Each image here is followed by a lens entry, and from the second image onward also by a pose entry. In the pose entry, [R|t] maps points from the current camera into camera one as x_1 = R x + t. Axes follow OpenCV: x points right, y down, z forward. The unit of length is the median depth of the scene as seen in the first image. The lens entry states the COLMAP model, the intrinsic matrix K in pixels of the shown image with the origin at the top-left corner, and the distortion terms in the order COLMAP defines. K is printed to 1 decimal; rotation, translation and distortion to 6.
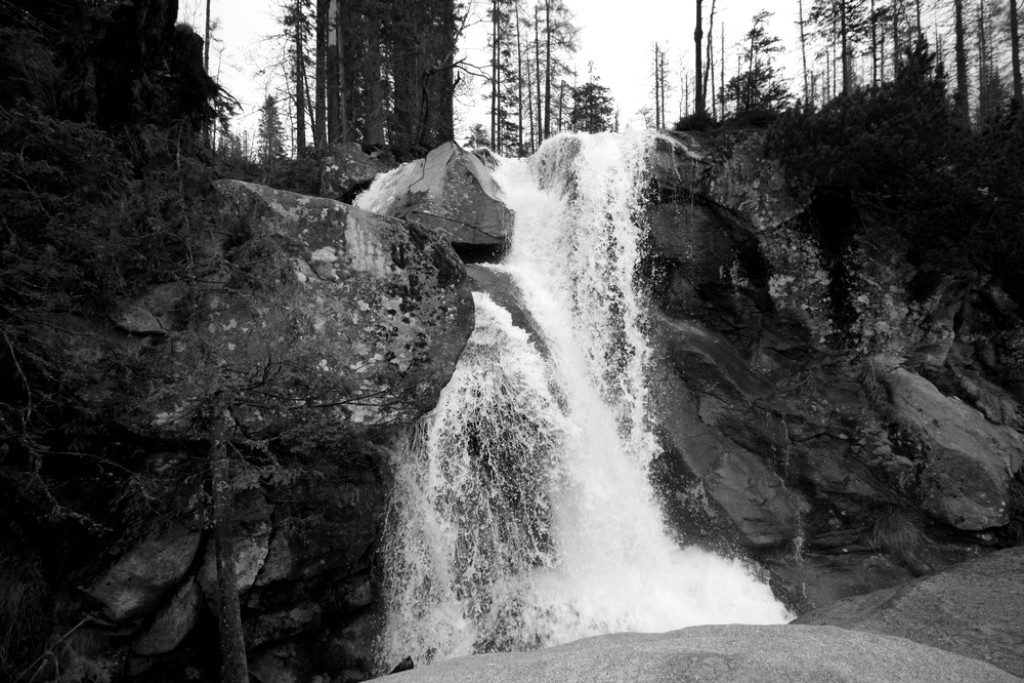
lens RADIAL K [[463.4, 0, 512.0], [0, 463.4, 341.5], [0, 0, 1]] dist [-0.000375, -0.012192]
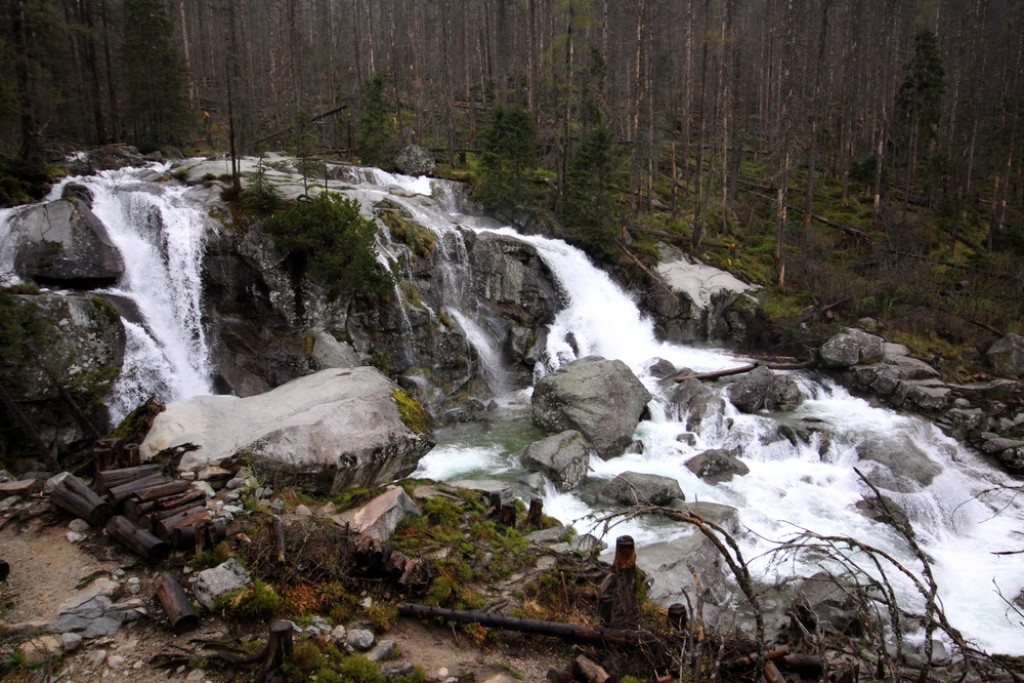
lens RADIAL K [[741.1, 0, 512.0], [0, 741.1, 341.5], [0, 0, 1]] dist [0.006223, -0.002553]
pose [[0.823874, -0.112313, 0.555534, -0.479362], [0.011306, 0.983231, 0.182015, -0.576462], [-0.566661, -0.143676, 0.811328, -2.648418]]
